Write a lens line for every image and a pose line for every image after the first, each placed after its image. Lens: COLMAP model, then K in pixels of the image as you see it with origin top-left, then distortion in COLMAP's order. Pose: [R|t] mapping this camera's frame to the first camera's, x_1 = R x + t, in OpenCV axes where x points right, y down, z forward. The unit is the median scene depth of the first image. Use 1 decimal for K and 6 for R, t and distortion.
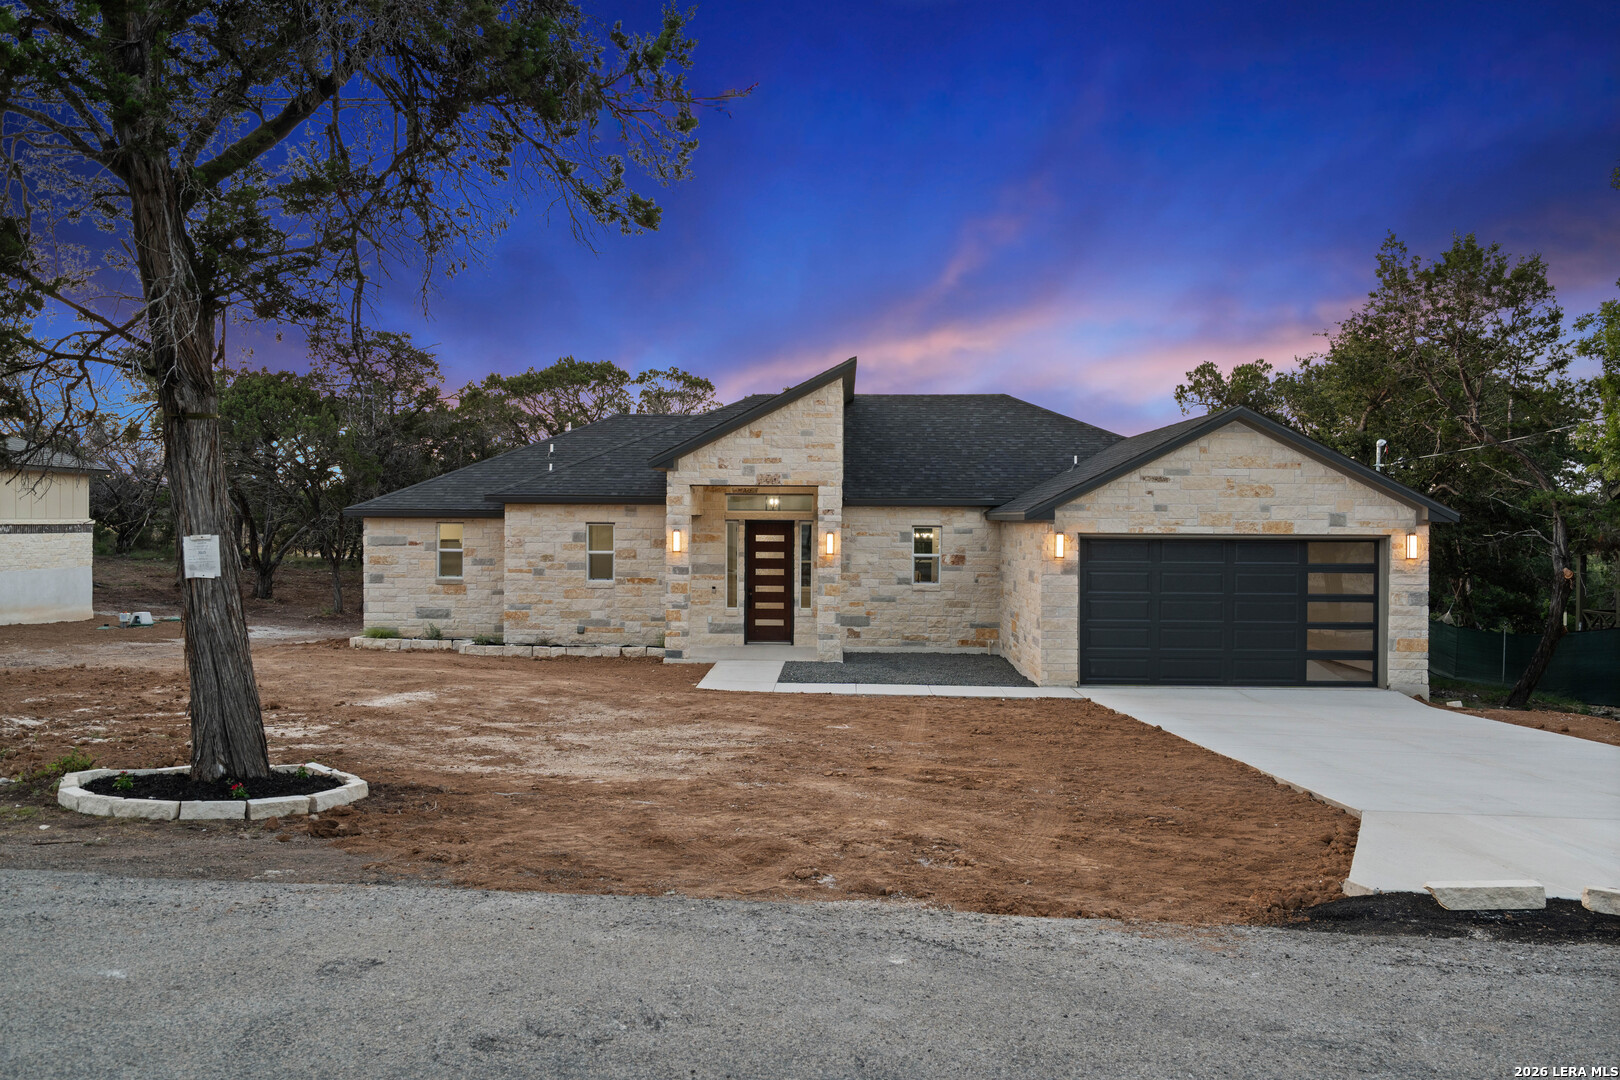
lens RADIAL K [[1259.9, 0, 810.0], [0, 1259.9, 540.0], [0, 0, 1]] dist [0.009726, 0.004136]
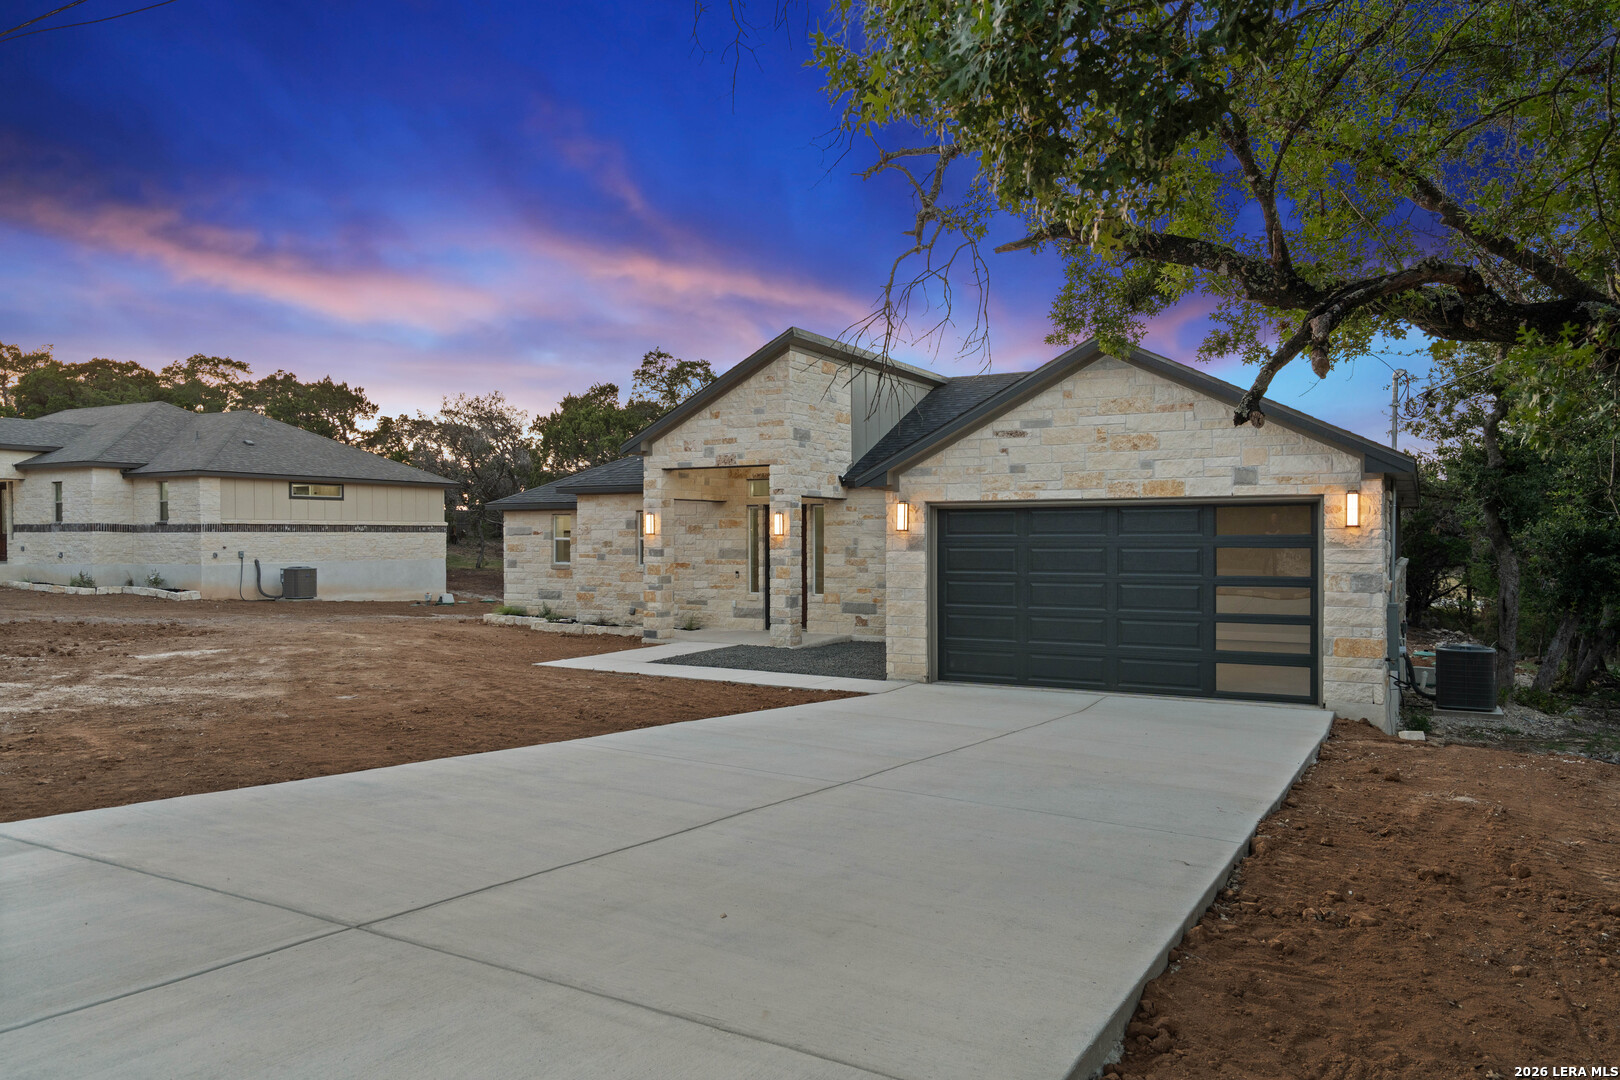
lens RADIAL K [[1102.9, 0, 810.0], [0, 1102.9, 540.0], [0, 0, 1]] dist [0.001291, 0.000344]
pose [[0.887057, -0.006748, -0.461610, 0.424738], [0.000154, 0.999897, -0.014321, 0.026958], [0.461660, 0.012633, 0.886967, 0.263805]]
